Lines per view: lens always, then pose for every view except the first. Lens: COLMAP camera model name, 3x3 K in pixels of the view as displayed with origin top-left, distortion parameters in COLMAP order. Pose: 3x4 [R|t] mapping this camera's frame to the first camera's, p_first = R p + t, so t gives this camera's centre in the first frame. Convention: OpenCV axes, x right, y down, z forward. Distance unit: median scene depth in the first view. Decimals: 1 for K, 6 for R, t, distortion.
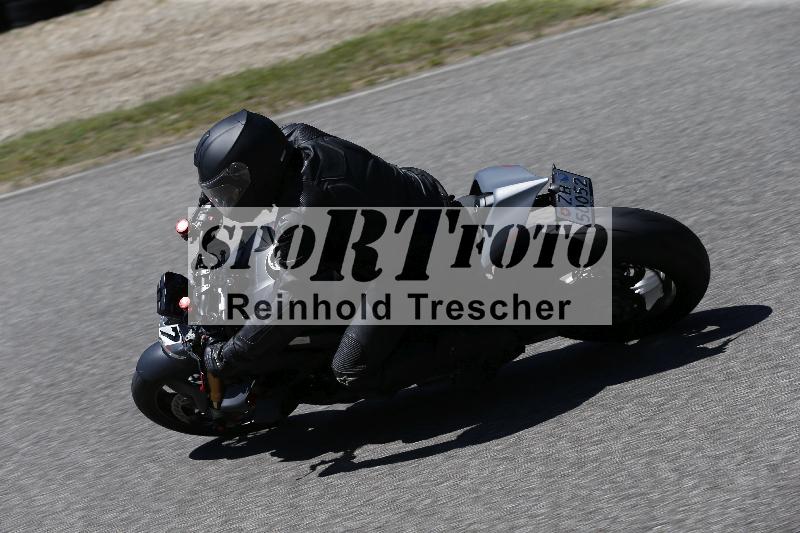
lens RADIAL K [[3784.6, 0, 398.5], [0, 3784.6, 263.9], [0, 0, 1]] dist [1.046926, 0.000000]
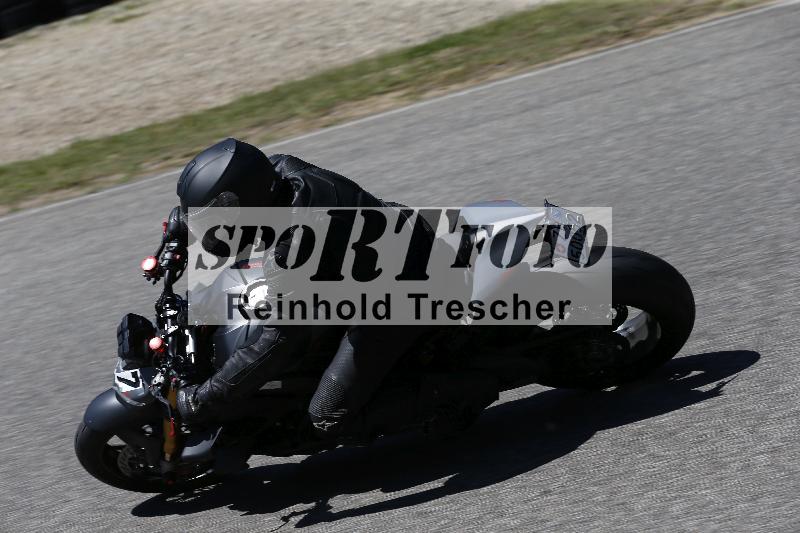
lens RADIAL K [[3784.6, 0, 366.5], [0, 3784.6, 233.8], [0, 0, 1]] dist [1.046926, 0.000000]
pose [[0.991820, 0.006597, 0.127475, -0.124686], [0.000222, 0.998573, -0.053401, 0.033411], [-0.127645, 0.052992, 0.990403, 0.050084]]
